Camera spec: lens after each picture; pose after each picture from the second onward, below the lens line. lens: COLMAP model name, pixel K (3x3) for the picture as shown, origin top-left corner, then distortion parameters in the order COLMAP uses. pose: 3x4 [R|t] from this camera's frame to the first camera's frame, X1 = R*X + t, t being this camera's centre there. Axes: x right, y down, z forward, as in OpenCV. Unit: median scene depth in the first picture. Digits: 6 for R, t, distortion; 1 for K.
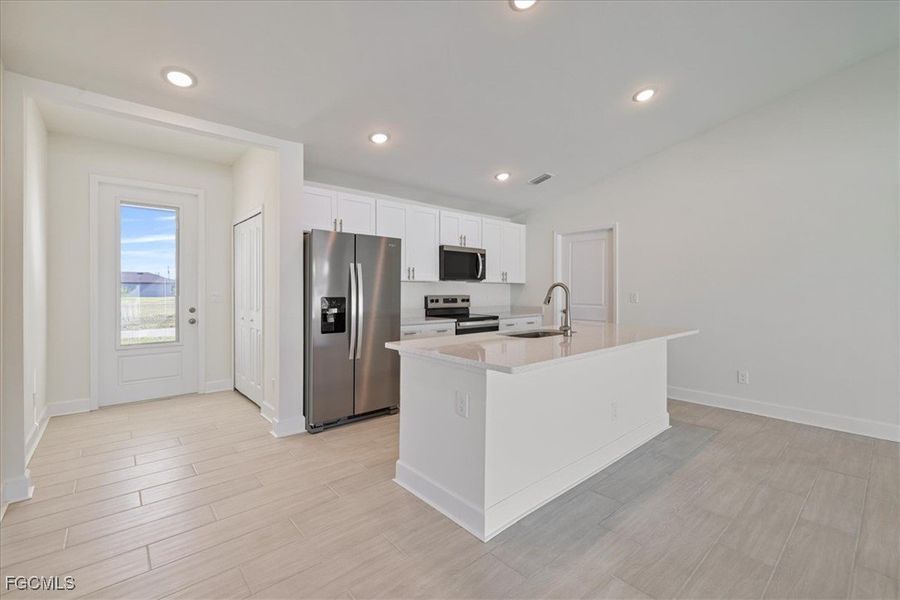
lens RADIAL K [[381.9, 0, 450.2], [0, 381.9, 294.6], [0, 0, 1]] dist [0.008778, 0.000515]
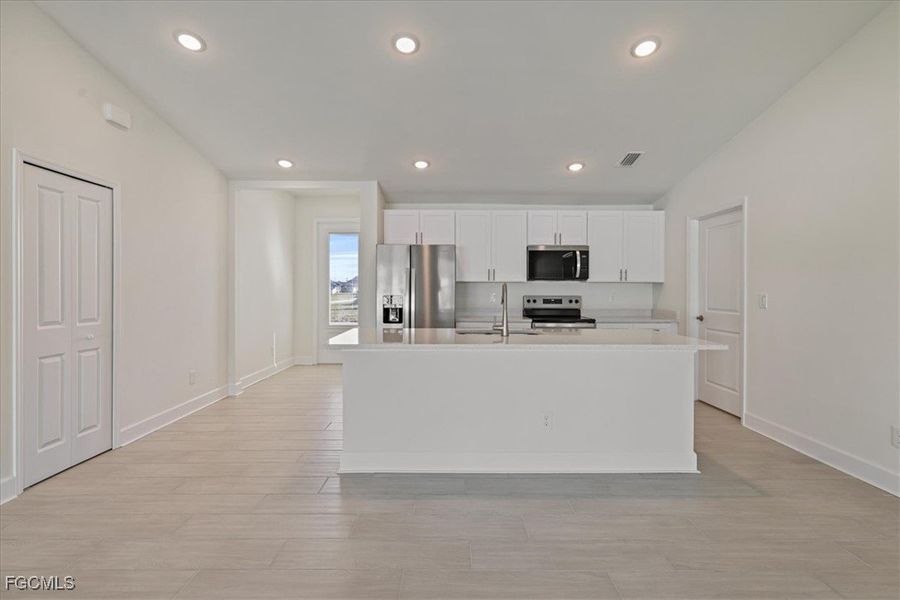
lens RADIAL K [[402.1, 0, 451.6], [0, 402.1, 296.0], [0, 0, 1]] dist [0.011626, 0.000103]
pose [[0.769078, 0.010593, -0.639067, 0.526938], [-0.010164, 0.999939, 0.004344, 0.000878], [0.639074, 0.003155, 0.769138, 0.060734]]
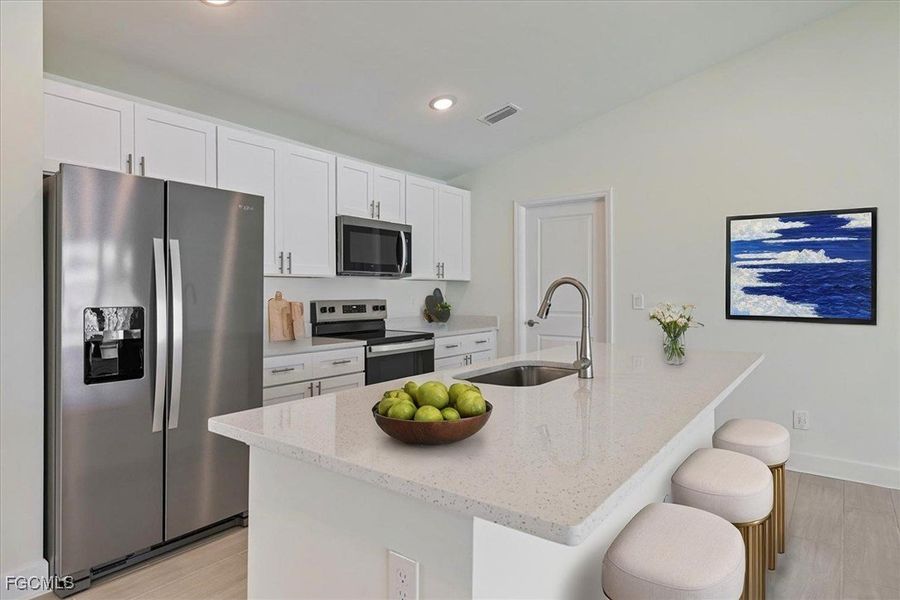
lens RADIAL K [[506.3, 0, 450.2], [0, 506.3, 293.9], [0, 0, 1]] dist [-0.000691, 0.001426]
pose [[0.980495, -0.004086, 0.196504, -0.009768], [0.005173, 0.999974, -0.005019, -0.003590], [-0.196478, 0.005938, 0.980490, 0.209112]]
